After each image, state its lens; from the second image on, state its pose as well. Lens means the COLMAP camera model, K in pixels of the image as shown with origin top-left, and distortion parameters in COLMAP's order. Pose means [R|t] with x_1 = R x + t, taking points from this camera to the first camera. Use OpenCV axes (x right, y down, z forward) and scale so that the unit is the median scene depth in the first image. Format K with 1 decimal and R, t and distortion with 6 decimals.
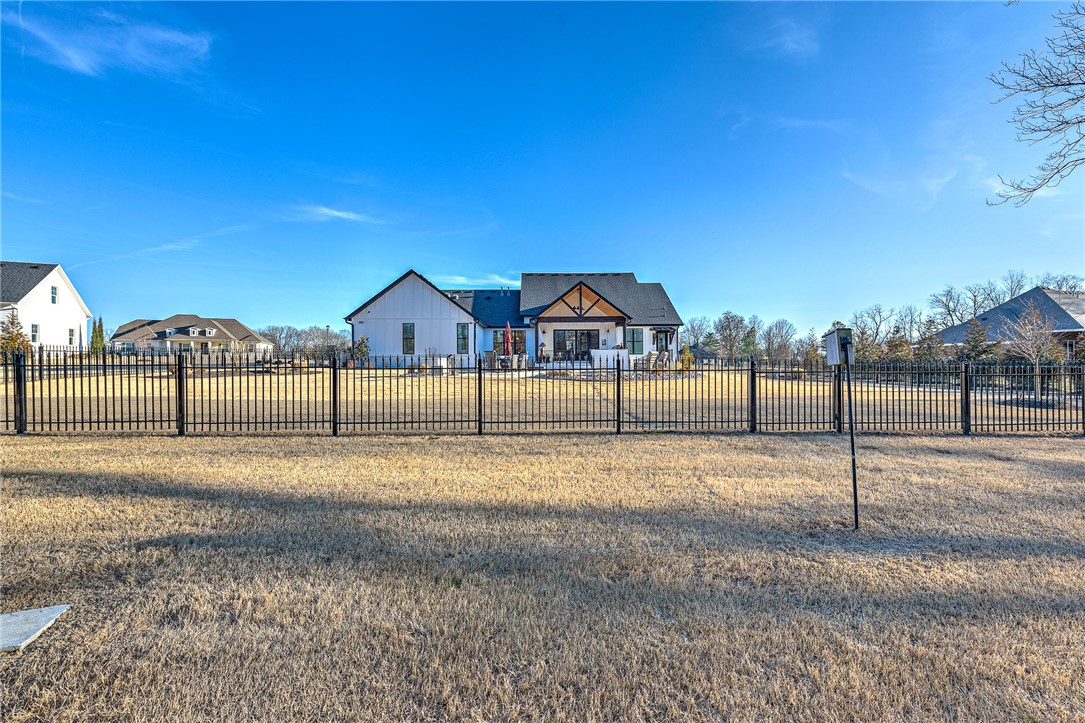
lens RADIAL K [[420.6, 0, 542.6], [0, 420.6, 363.0], [0, 0, 1]] dist [0.019565, -0.007713]
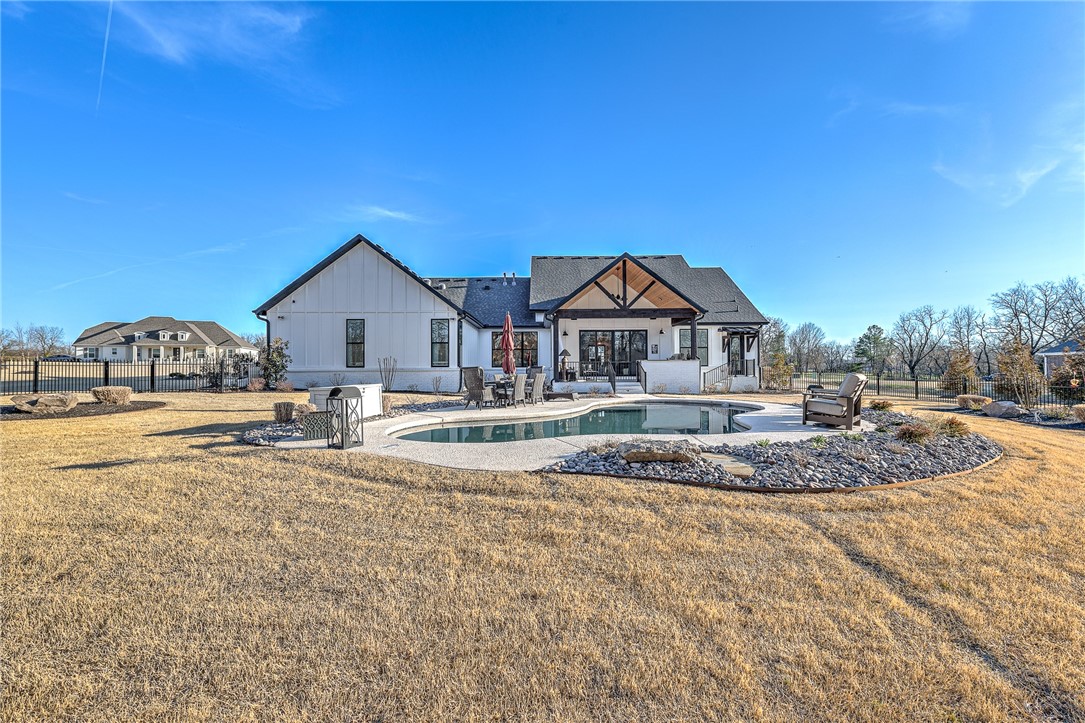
lens RADIAL K [[420.6, 0, 542.6], [0, 420.6, 363.0], [0, 0, 1]] dist [0.019565, -0.007713]
pose [[0.999778, 0.001423, -0.021015, -0.018401], [-0.001659, 0.999935, -0.011254, -0.018704], [0.020998, 0.011287, 0.999716, 0.317268]]
